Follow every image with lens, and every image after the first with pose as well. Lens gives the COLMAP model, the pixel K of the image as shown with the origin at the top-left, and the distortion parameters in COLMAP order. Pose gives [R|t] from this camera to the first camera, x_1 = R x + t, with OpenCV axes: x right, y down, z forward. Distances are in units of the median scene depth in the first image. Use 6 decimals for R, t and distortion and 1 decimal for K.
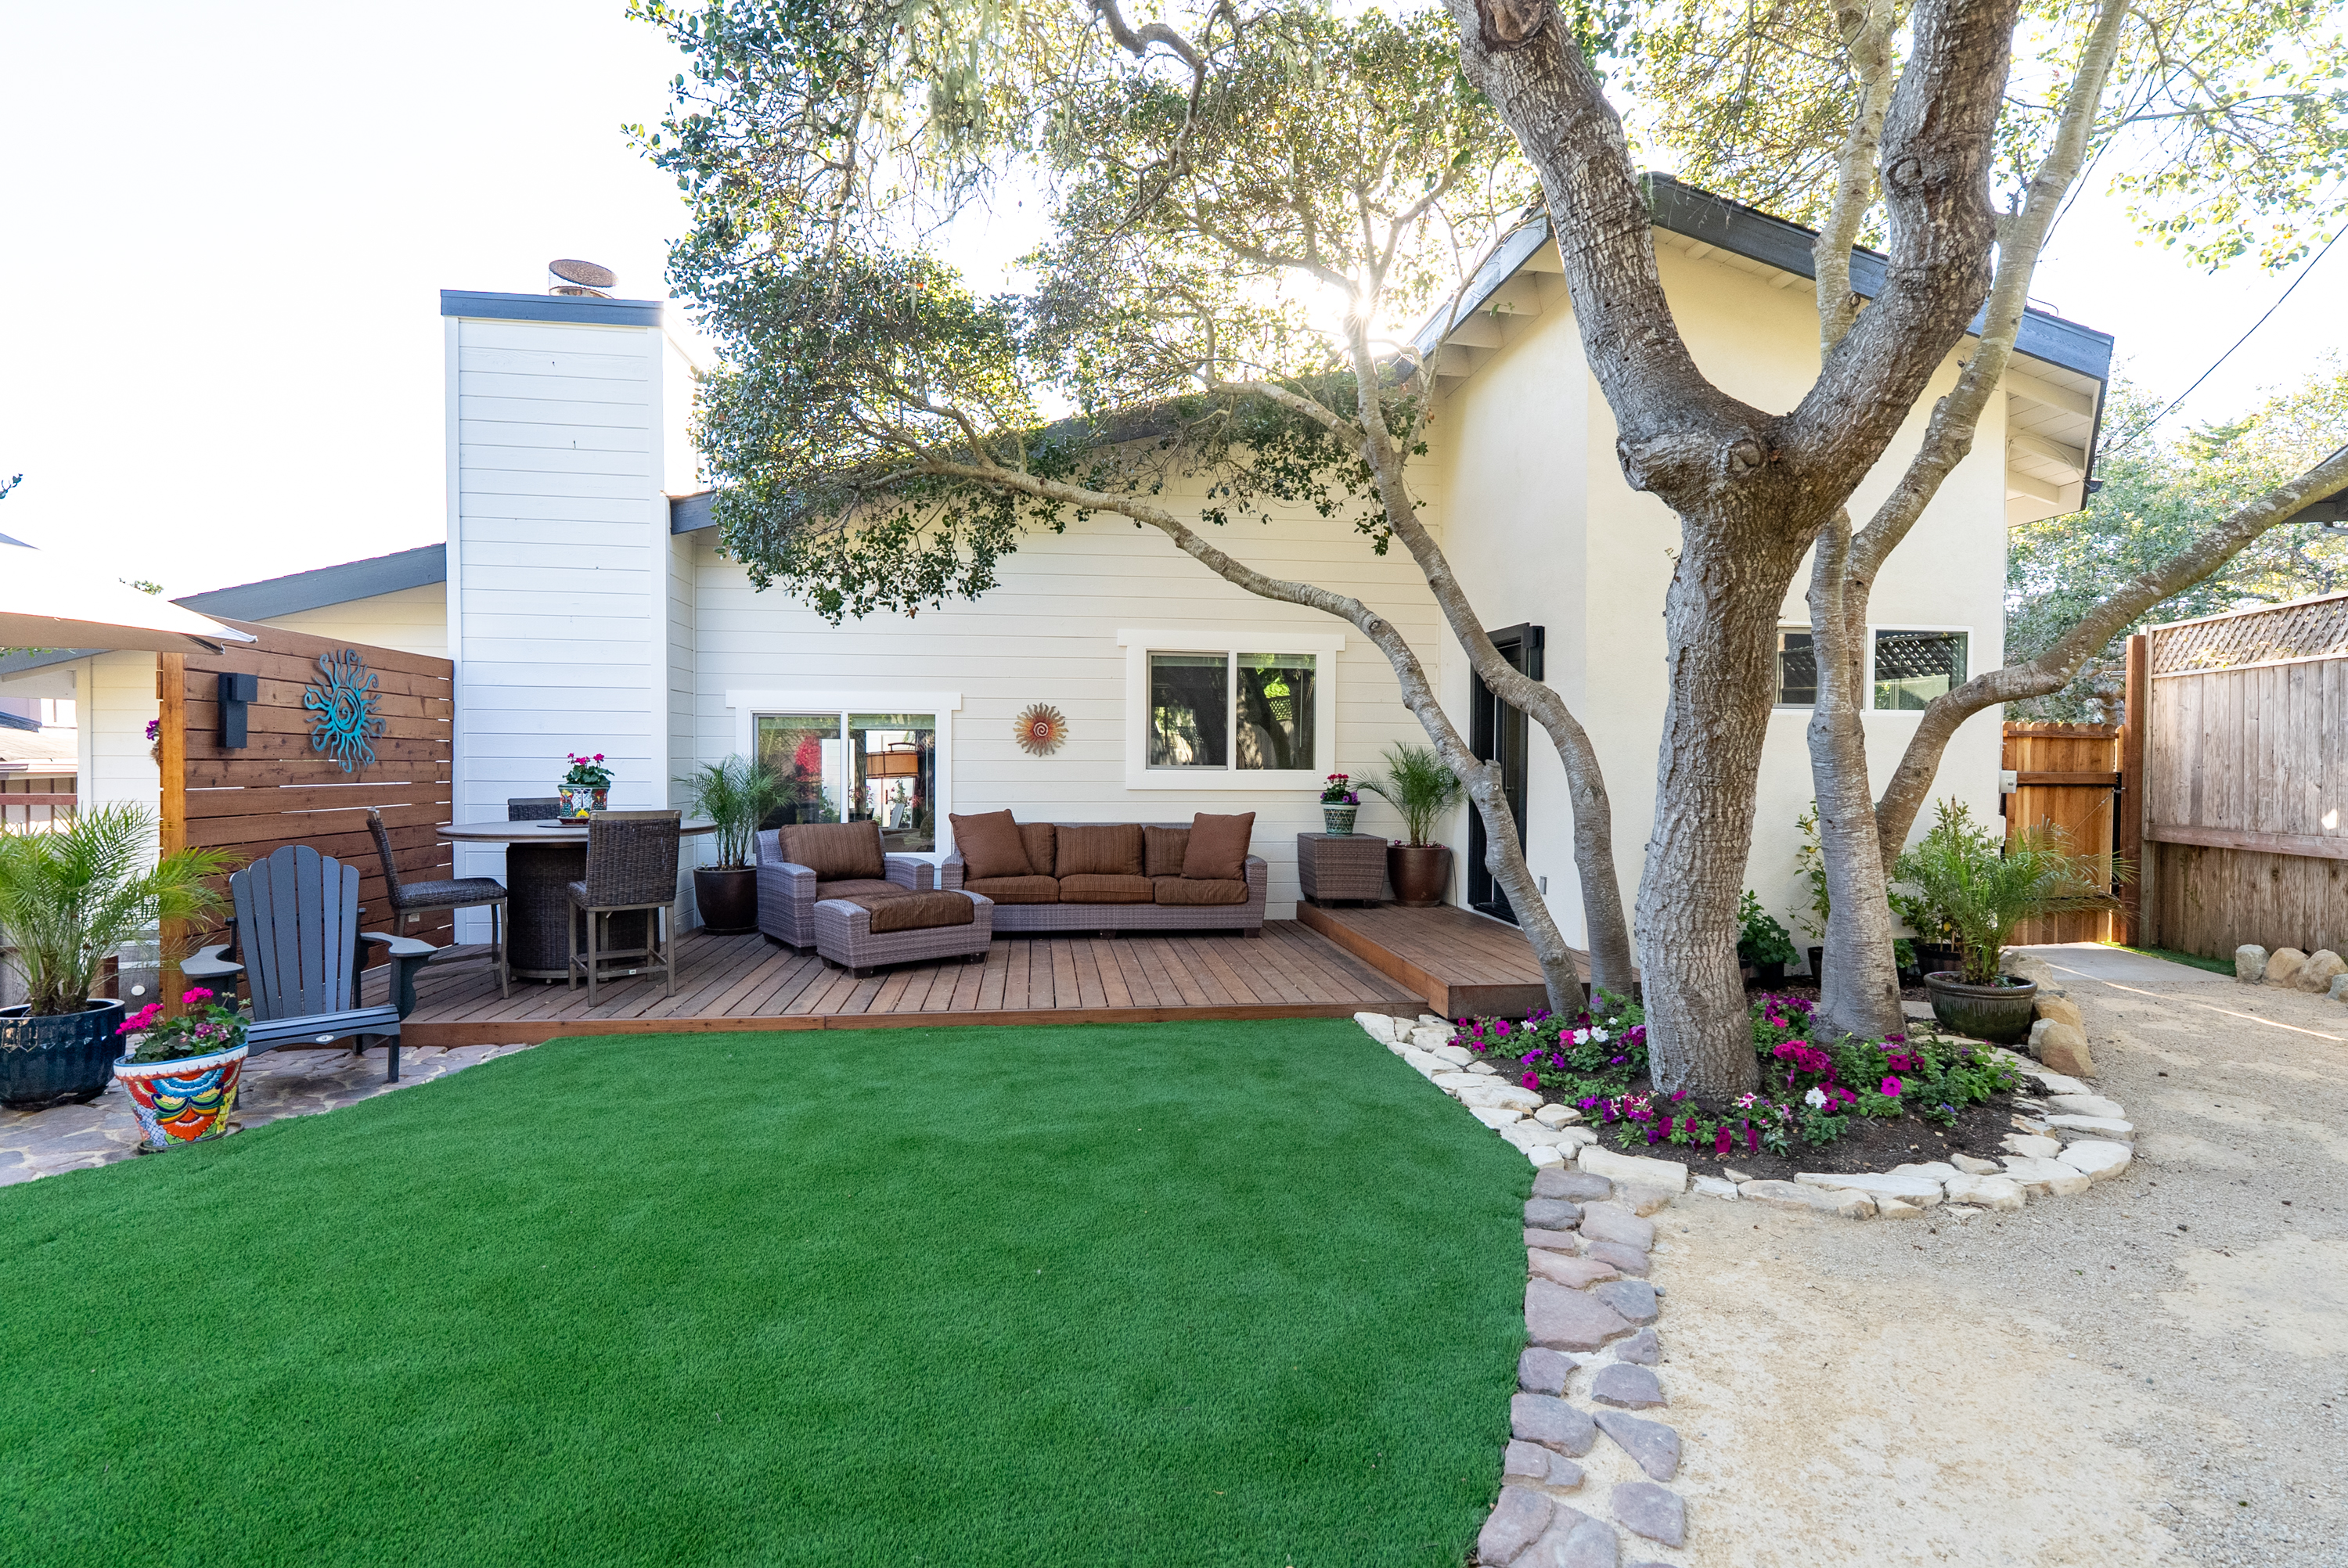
lens RADIAL K [[1061.6, 0, 1174.0], [0, 1061.6, 784.0], [0, 0, 1]] dist [0.011901, 0.000016]
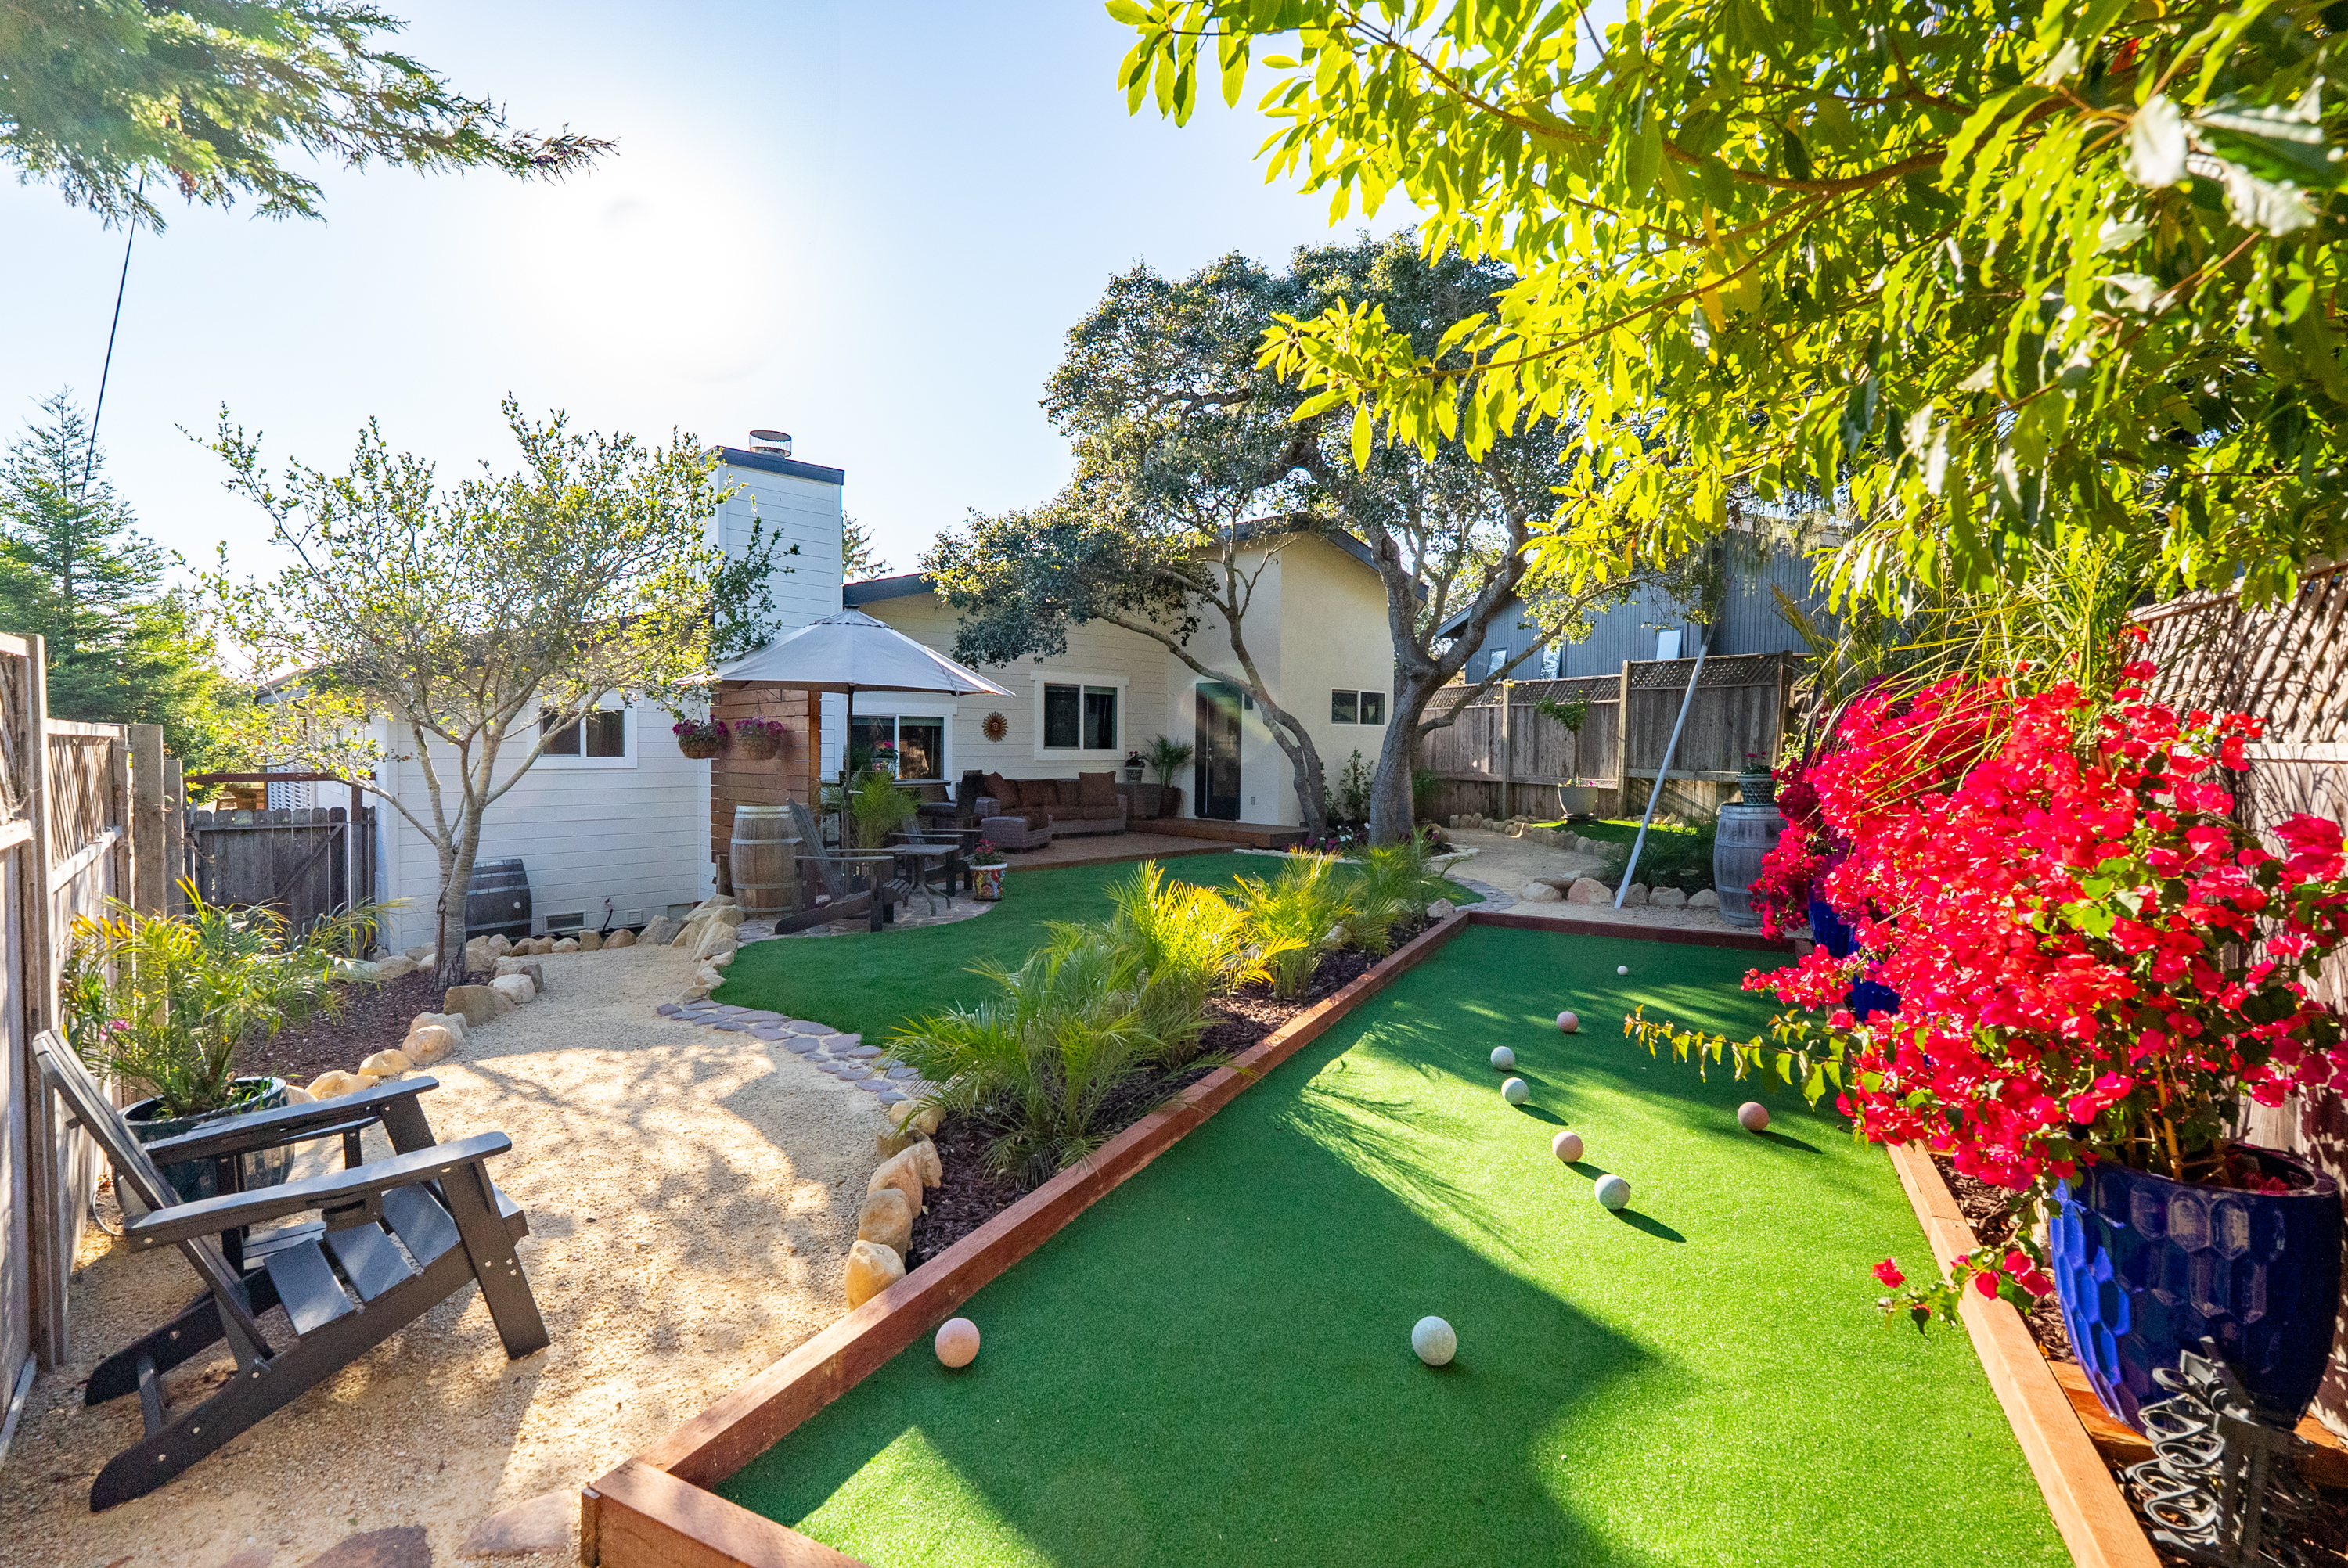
lens RADIAL K [[1086.8, 0, 1174.0], [0, 1086.8, 784.0], [0, 0, 1]] dist [-0.000009, -0.000004]
pose [[0.802907, -0.024976, 0.595581, -0.944010], [0.010379, 0.999556, 0.027925, -0.003972], [-0.596014, -0.016240, 0.802810, -0.601845]]
